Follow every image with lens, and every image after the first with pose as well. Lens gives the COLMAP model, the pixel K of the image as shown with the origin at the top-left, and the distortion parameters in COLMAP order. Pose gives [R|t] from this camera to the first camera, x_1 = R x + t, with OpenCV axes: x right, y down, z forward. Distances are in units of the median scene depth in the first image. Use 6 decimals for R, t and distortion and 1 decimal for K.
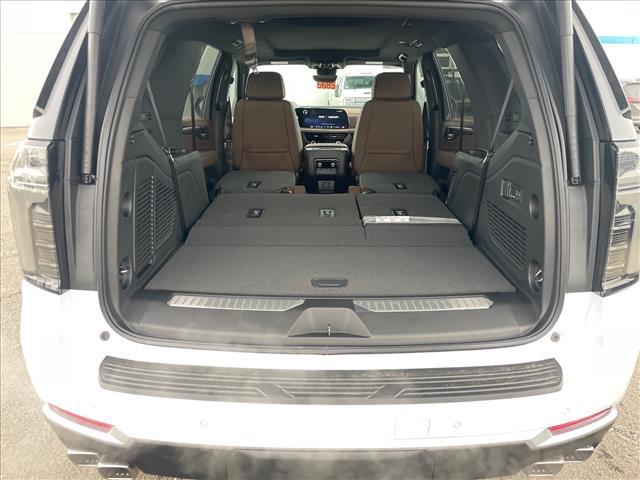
lens RADIAL K [[480.6, 0, 320.0], [0, 480.6, 240.0], [0, 0, 1]] dist [-0.000092, -0.003417]
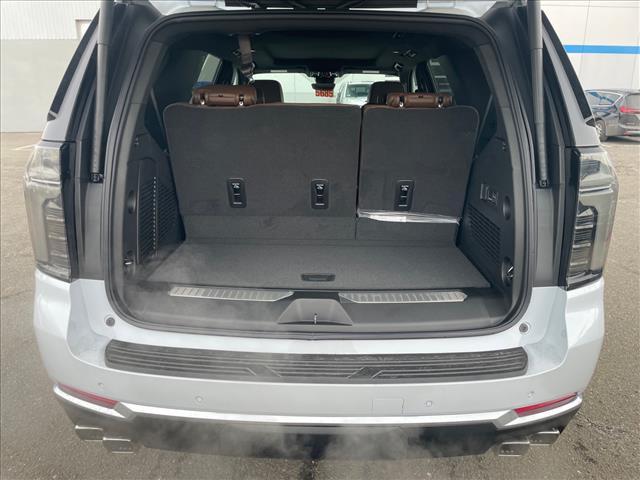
lens RADIAL K [[488.9, 0, 319.4], [0, 488.9, 254.9], [0, 0, 1]] dist [-0.000006, 0.000092]
pose [[0.999874, 0.011168, -0.011269, 0.039487], [-0.011074, 0.999904, 0.008372, 0.033247], [0.011362, -0.008246, 0.999901, -0.108120]]
